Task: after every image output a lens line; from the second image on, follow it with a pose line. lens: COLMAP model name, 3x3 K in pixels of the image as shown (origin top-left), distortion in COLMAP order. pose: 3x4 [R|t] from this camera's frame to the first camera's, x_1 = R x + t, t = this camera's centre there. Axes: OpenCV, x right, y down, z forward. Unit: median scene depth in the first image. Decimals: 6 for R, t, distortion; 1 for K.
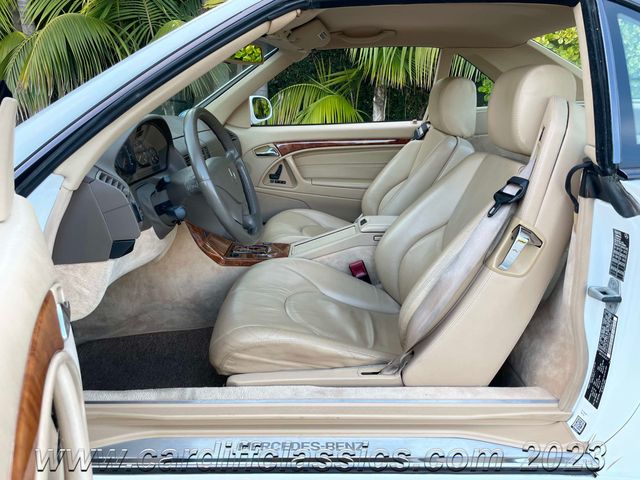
lens RADIAL K [[509.1, 0, 320.0], [0, 509.1, 240.0], [0, 0, 1]] dist [0.058886, -0.103763]
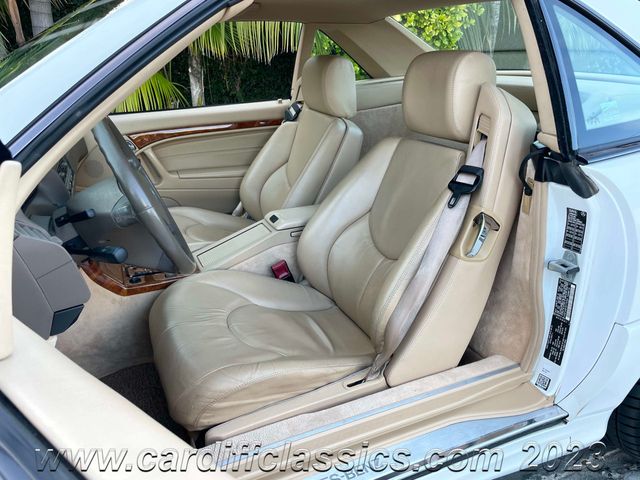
lens RADIAL K [[509.1, 0, 320.0], [0, 509.1, 240.0], [0, 0, 1]] dist [0.058886, -0.103763]
pose [[0.908653, -0.159442, 0.385912, -0.296413], [0.131791, 0.986494, 0.097268, -0.110012], [-0.396209, -0.037523, 0.917393, 0.159725]]
